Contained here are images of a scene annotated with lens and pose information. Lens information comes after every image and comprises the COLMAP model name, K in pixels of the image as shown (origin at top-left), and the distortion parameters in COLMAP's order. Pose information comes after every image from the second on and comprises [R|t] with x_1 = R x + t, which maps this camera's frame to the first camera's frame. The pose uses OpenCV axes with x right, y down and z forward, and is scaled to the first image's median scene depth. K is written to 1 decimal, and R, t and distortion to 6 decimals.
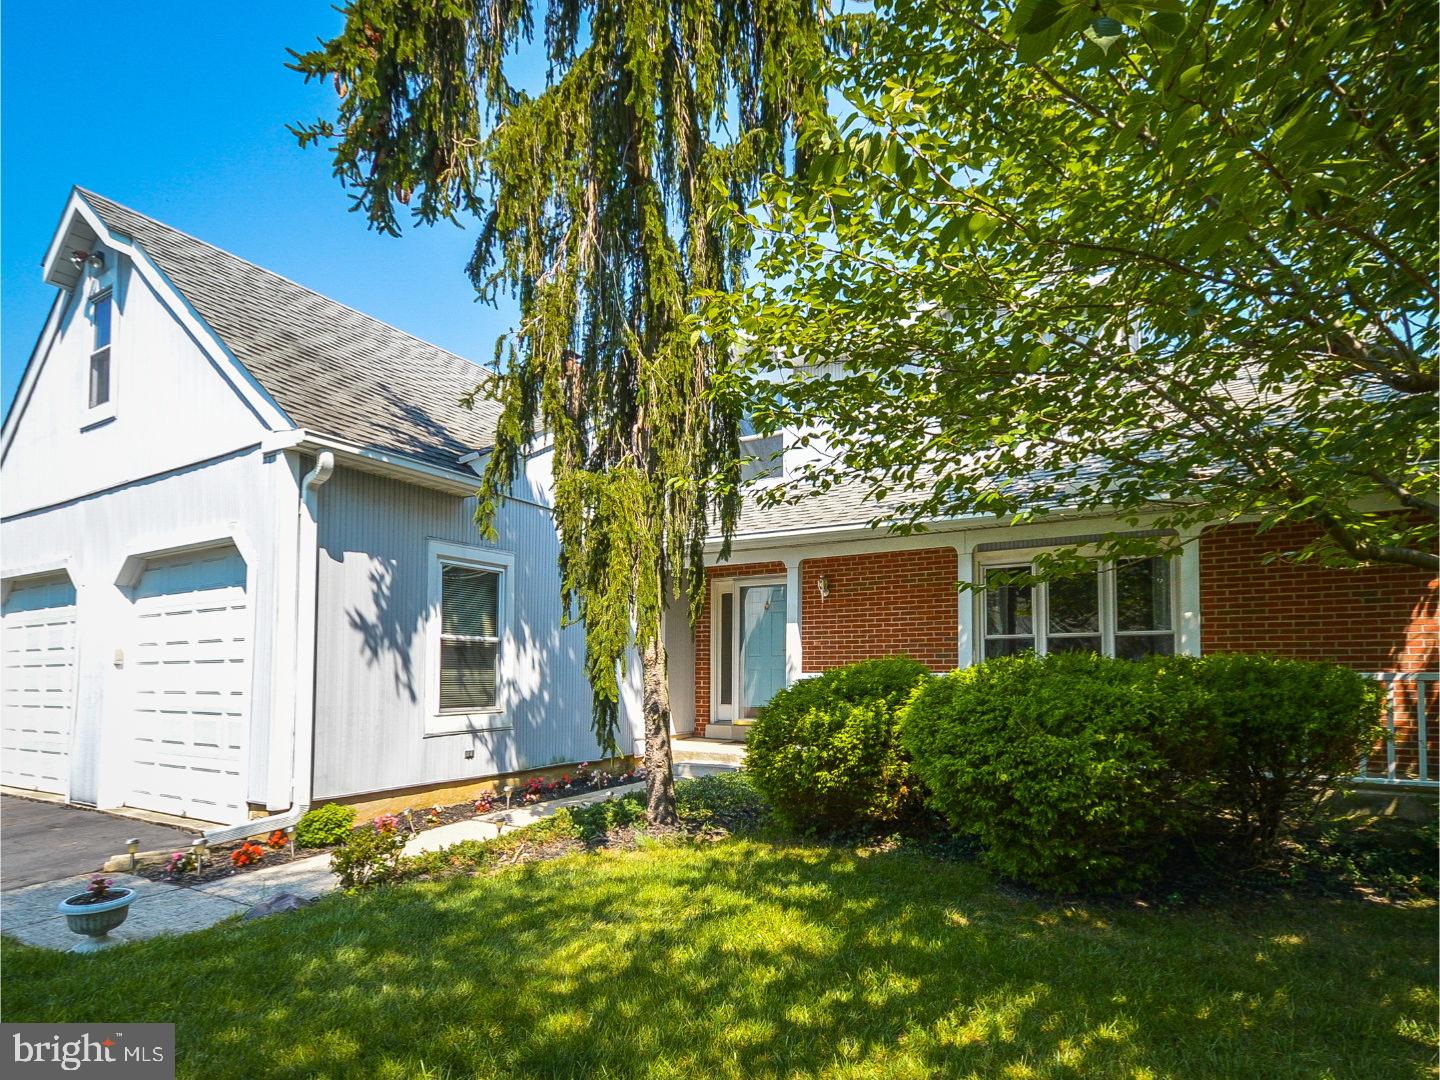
lens RADIAL K [[782.6, 0, 720.0], [0, 782.6, 540.0], [0, 0, 1]] dist [-0.000399, -0.000445]
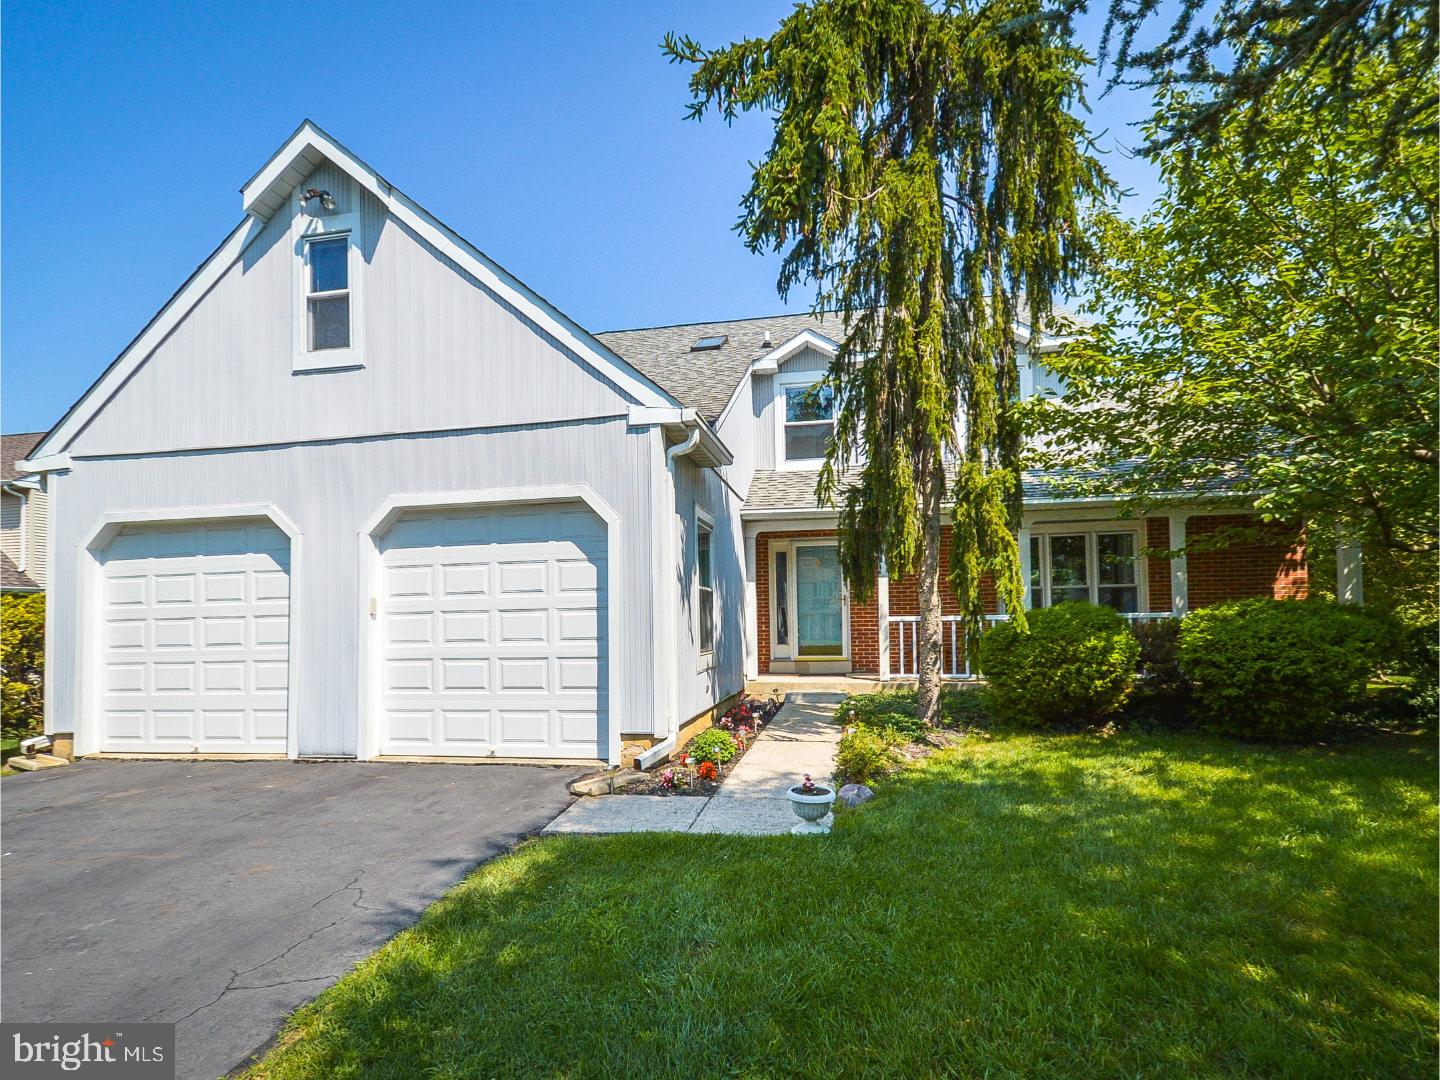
lens RADIAL K [[740.4, 0, 716.3], [0, 740.4, 509.6], [0, 0, 1]] dist [0.000367, -0.001149]
pose [[0.941376, 0.037754, 0.335239, -0.686754], [-0.043186, 0.999029, 0.008760, -0.003292], [-0.334582, -0.022724, 0.942092, -0.040048]]
